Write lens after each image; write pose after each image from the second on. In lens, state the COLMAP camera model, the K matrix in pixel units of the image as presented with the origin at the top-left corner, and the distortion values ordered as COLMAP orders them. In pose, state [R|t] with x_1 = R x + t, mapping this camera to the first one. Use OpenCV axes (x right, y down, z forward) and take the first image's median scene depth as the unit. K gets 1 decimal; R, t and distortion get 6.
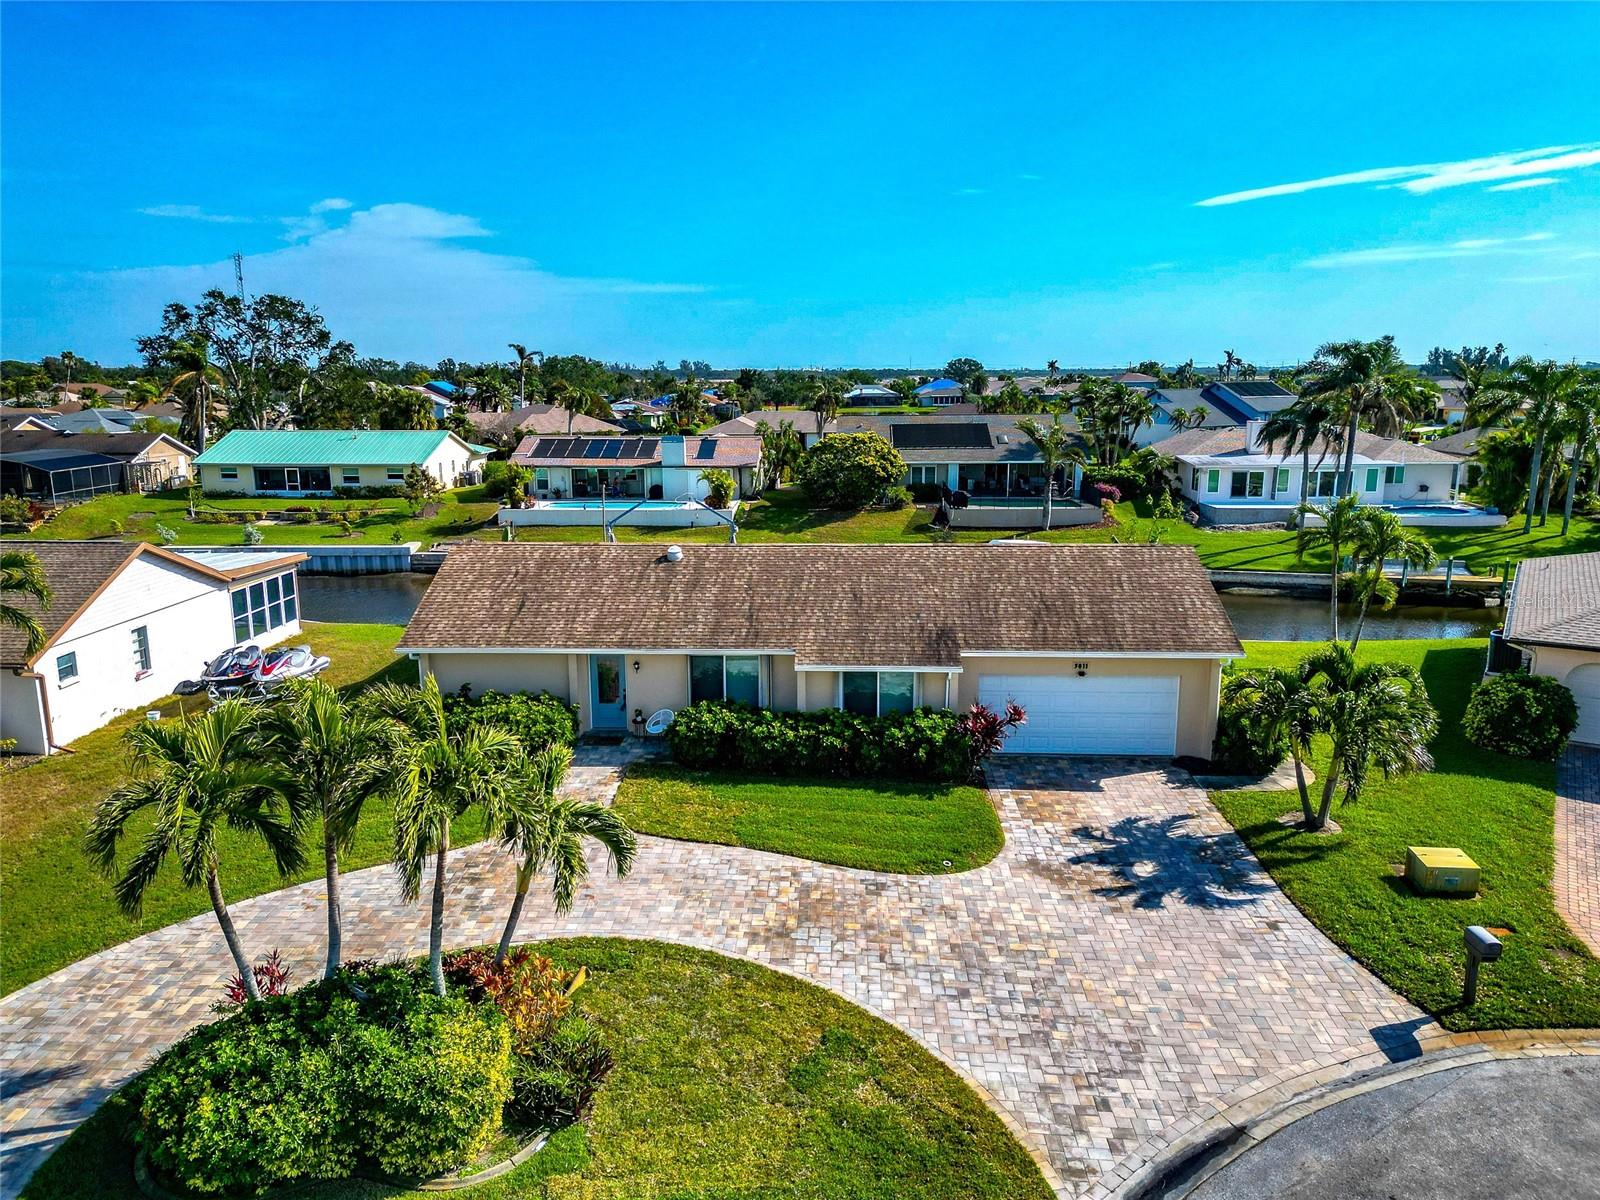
lens RADIAL K [[1131.2, 0, 794.9], [0, 1131.2, 603.3], [0, 0, 1]] dist [0.051973, -0.027148]
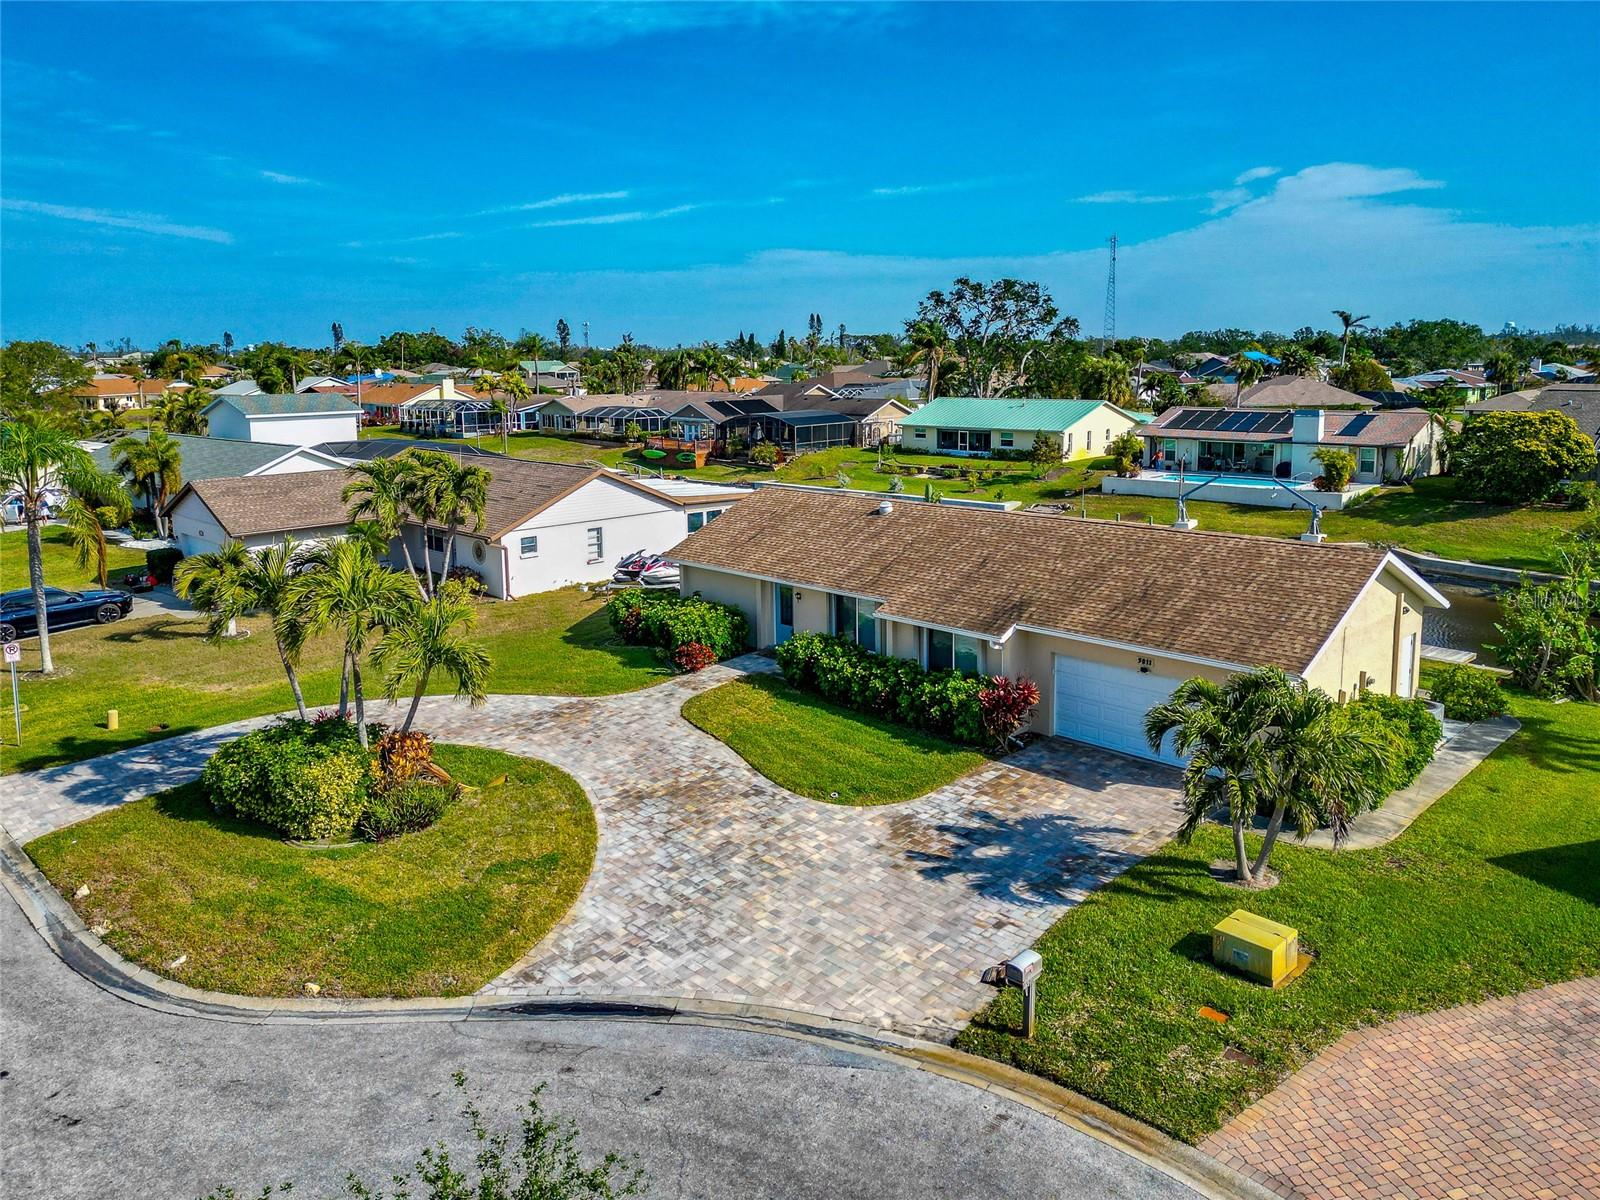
lens RADIAL K [[1131.2, 0, 789.4], [0, 1131.2, 600.5], [0, 0, 1]] dist [0.051973, -0.027148]
pose [[0.733454, 0.140583, -0.665042, 0.506405], [-0.126169, 0.989534, 0.070029, -0.017277], [0.667927, 0.032545, 0.743515, 0.097249]]
